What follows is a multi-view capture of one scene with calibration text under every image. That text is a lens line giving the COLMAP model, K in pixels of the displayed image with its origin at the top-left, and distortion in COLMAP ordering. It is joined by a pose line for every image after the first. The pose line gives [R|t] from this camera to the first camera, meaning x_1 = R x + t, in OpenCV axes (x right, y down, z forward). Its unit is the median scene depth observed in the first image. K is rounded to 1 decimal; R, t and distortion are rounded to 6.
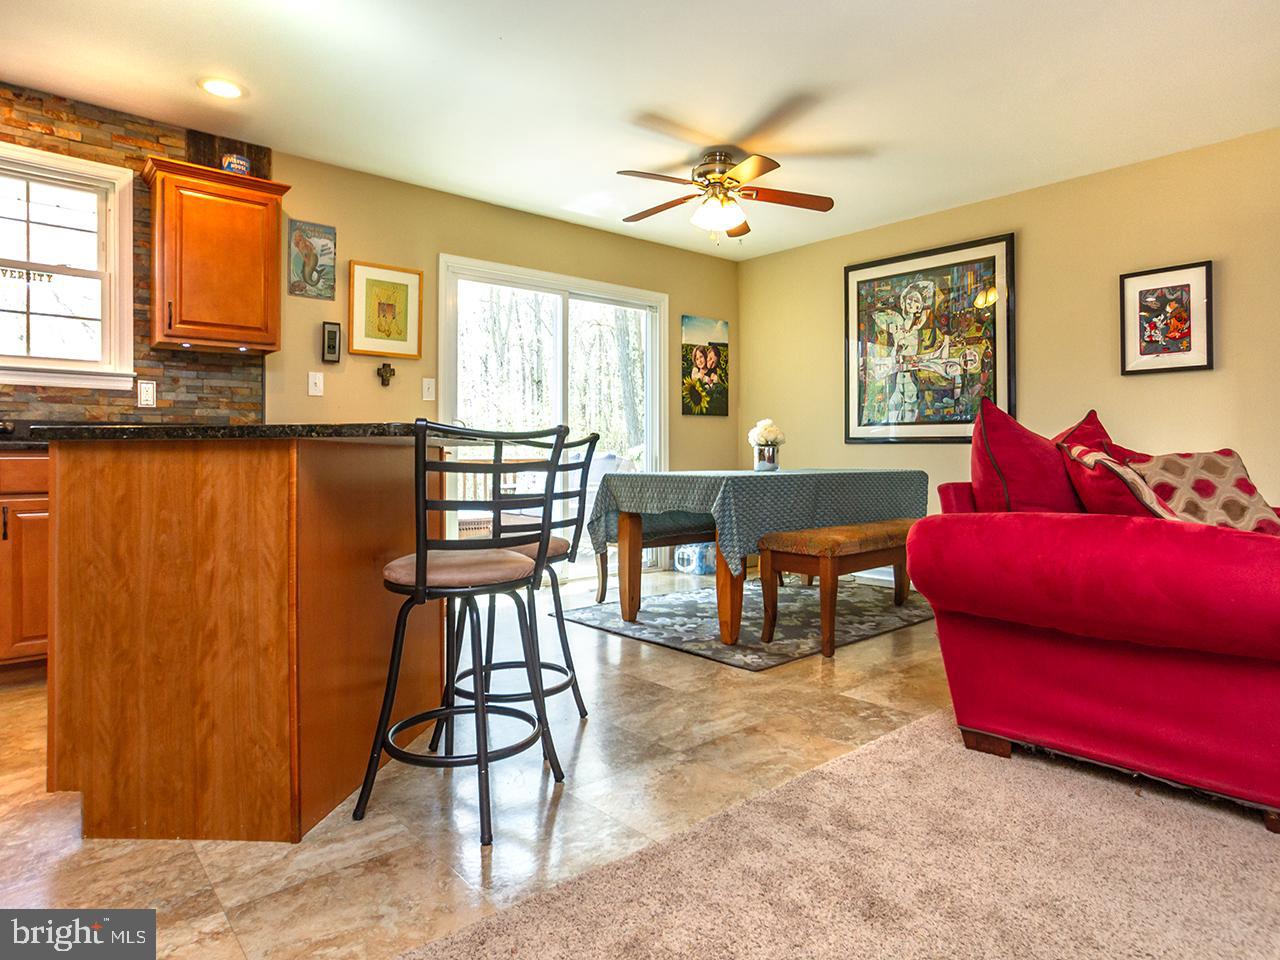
lens RADIAL K [[818.6, 0, 666.0], [0, 818.6, 462.4], [0, 0, 1]] dist [-0.091137, 0.082953]
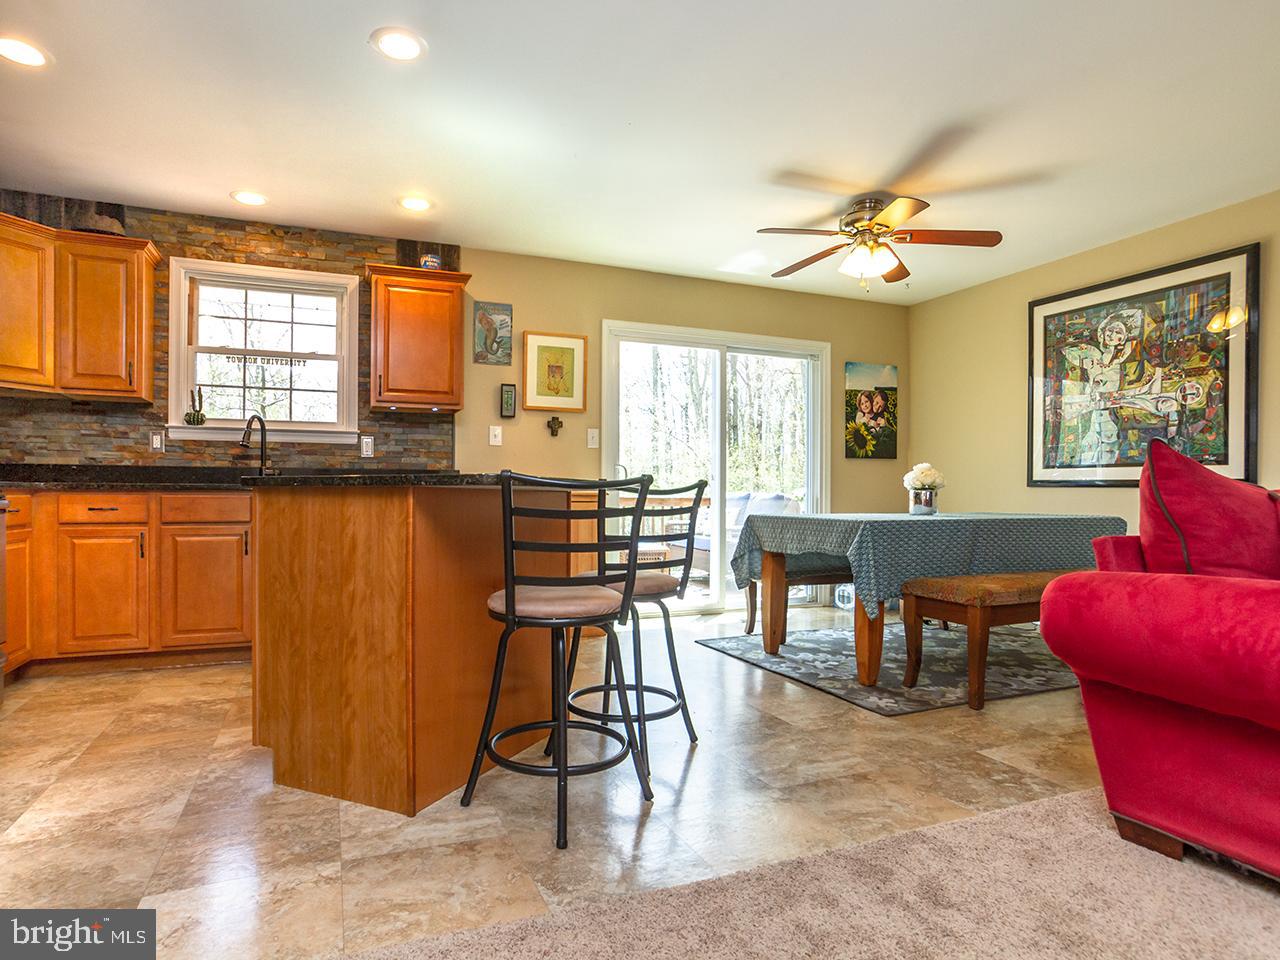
lens RADIAL K [[713.8, 0, 626.1], [0, 713.8, 498.7], [0, 0, 1]] dist [-0.077779, 0.055710]
pose [[0.923872, 0.017127, -0.382319, 0.156292], [-0.014190, 0.999844, 0.010500, -0.017011], [0.382439, -0.004275, 0.923971, 0.088787]]
